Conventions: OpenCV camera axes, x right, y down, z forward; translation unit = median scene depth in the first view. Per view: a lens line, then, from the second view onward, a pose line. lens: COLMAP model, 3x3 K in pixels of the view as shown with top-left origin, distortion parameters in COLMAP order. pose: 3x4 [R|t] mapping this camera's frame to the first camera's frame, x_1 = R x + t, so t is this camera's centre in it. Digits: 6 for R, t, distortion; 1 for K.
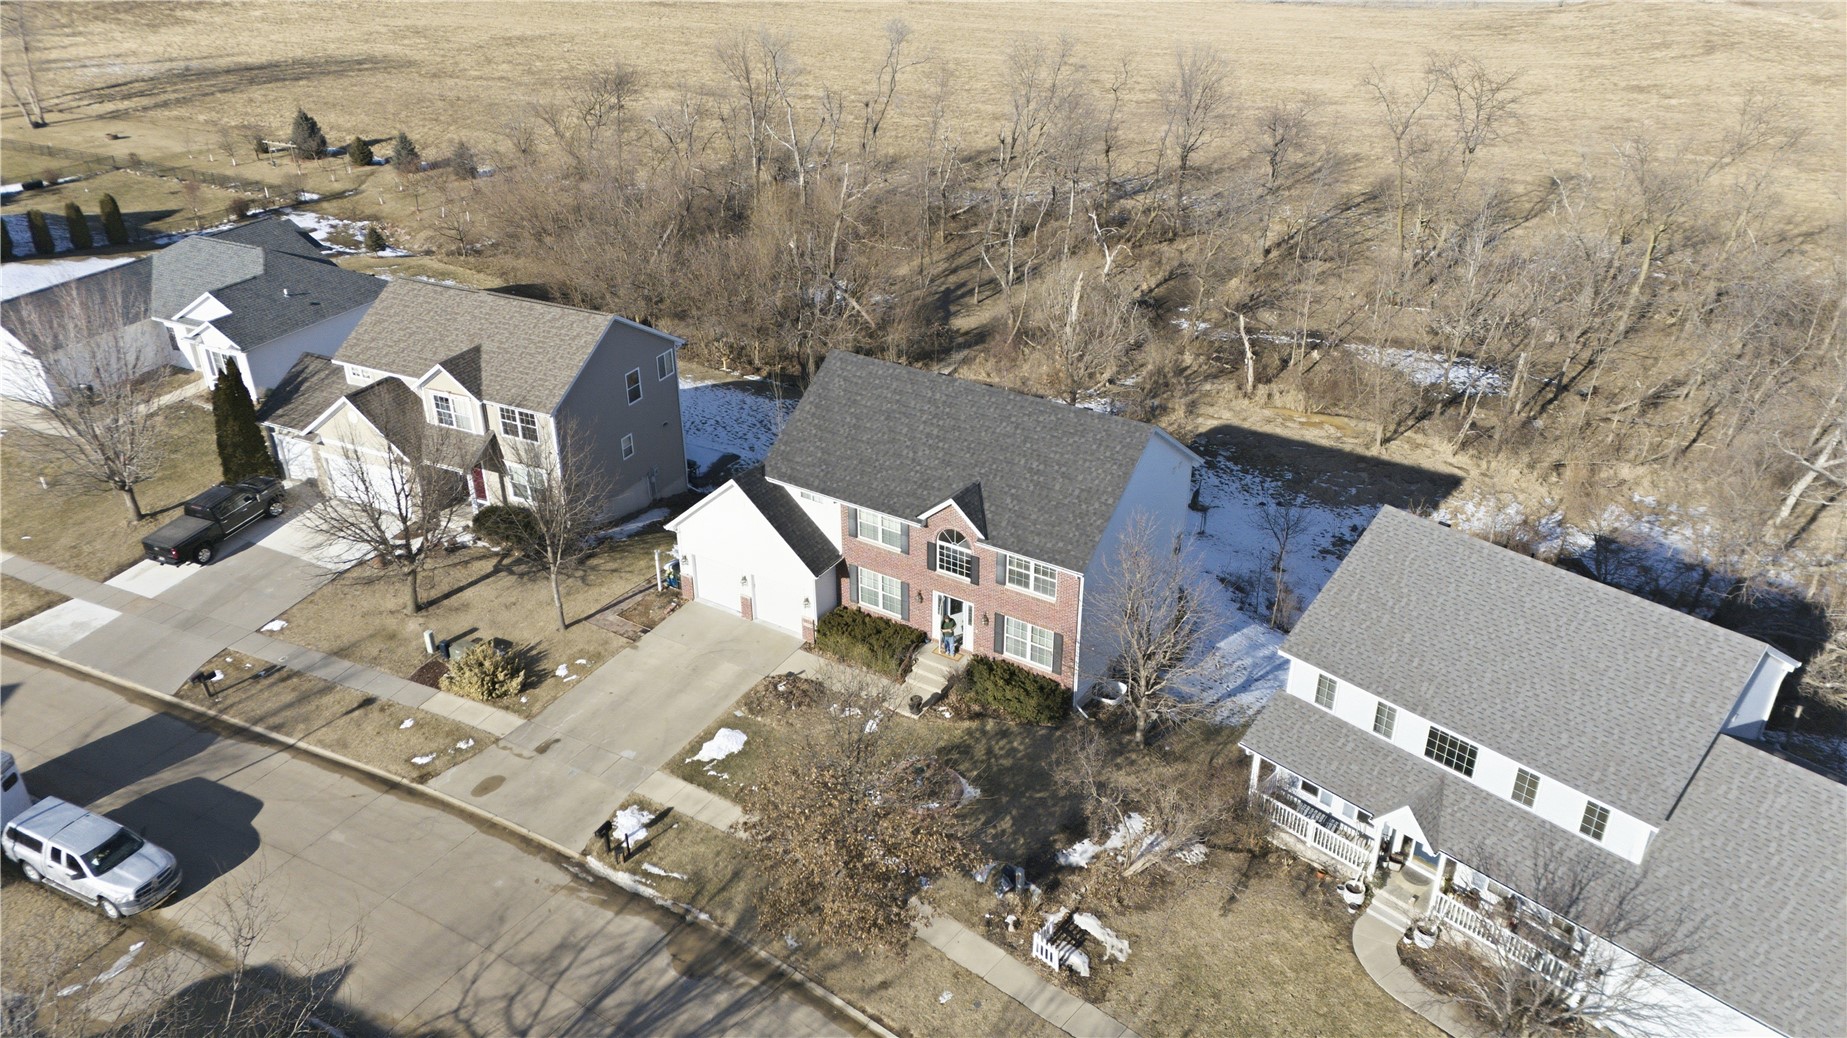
lens RADIAL K [[1329.3, 0, 923.5], [0, 1329.3, 519.0], [0, 0, 1]] dist [0.096463, -0.117870]
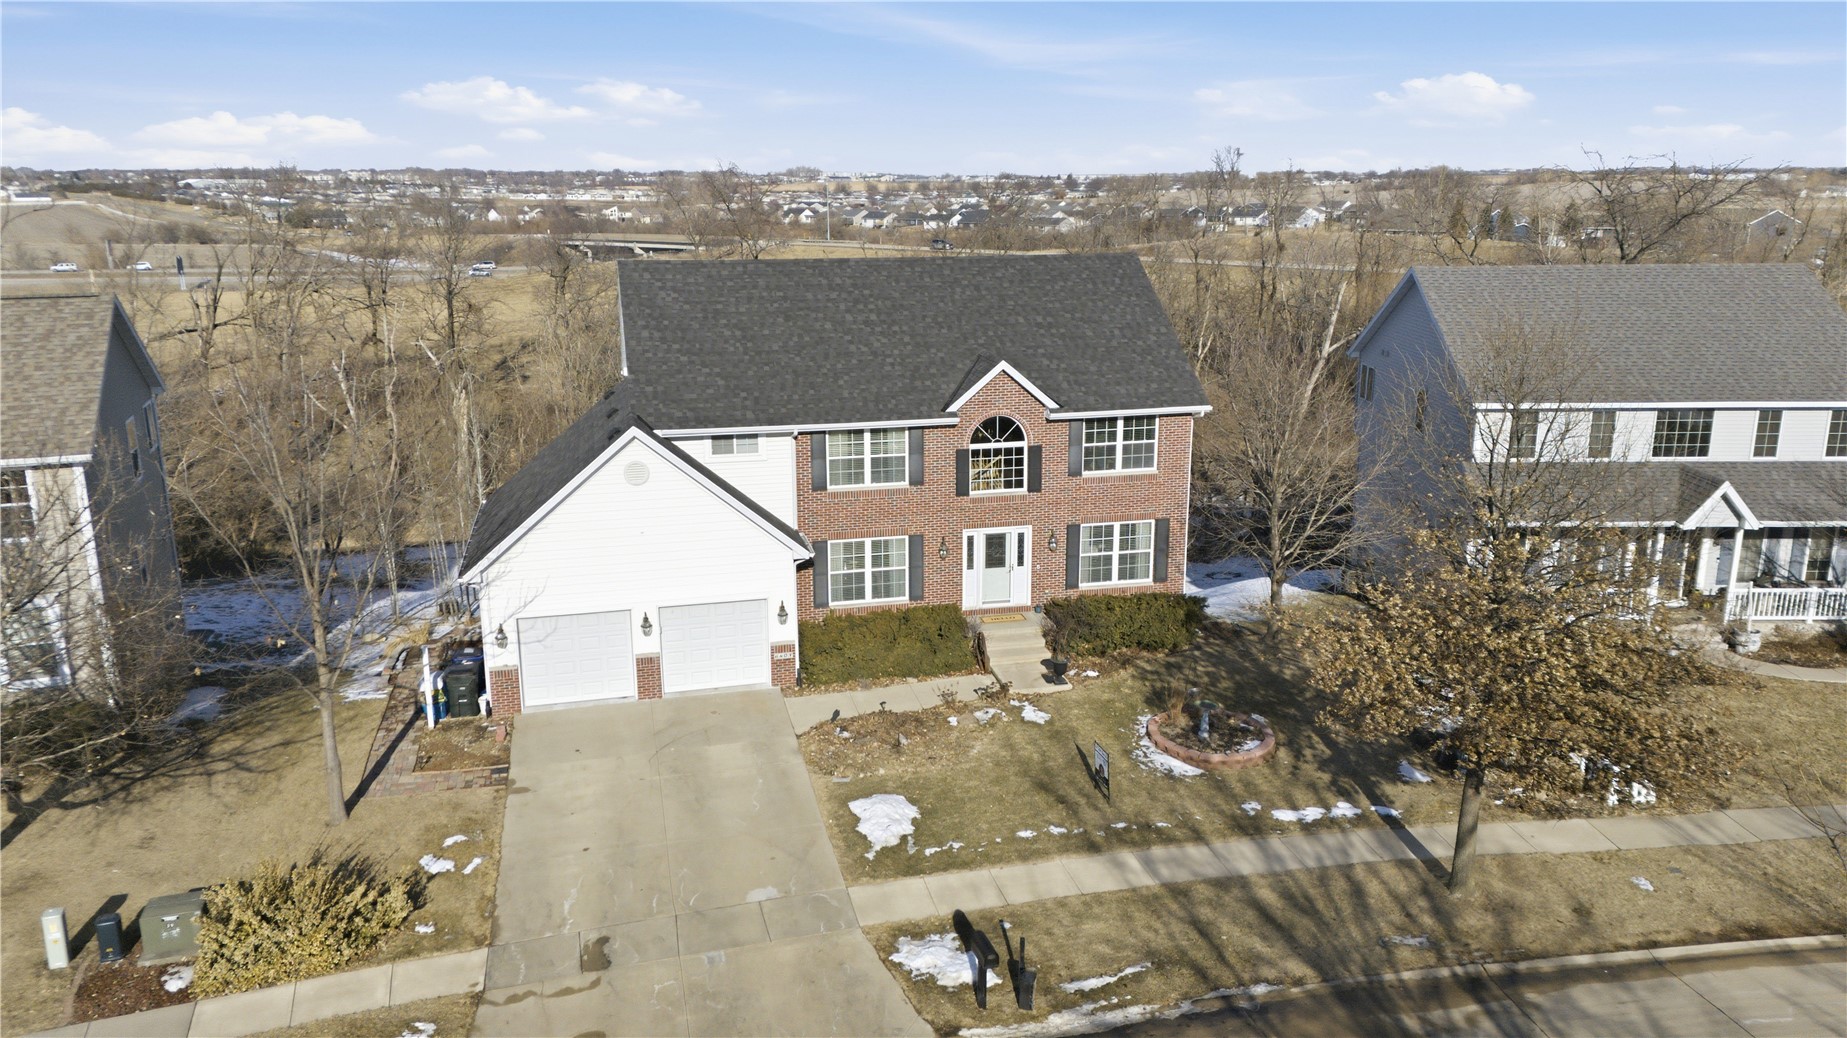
lens RADIAL K [[1341.3, 0, 923.5], [0, 1341.3, 519.0], [0, 0, 1]] dist [0.083732, -0.111470]
pose [[0.696672, -0.178261, 0.694889, -0.498309], [0.344900, 0.932572, -0.106551, 0.119362], [-0.629041, 0.313898, 0.711179, 0.561597]]
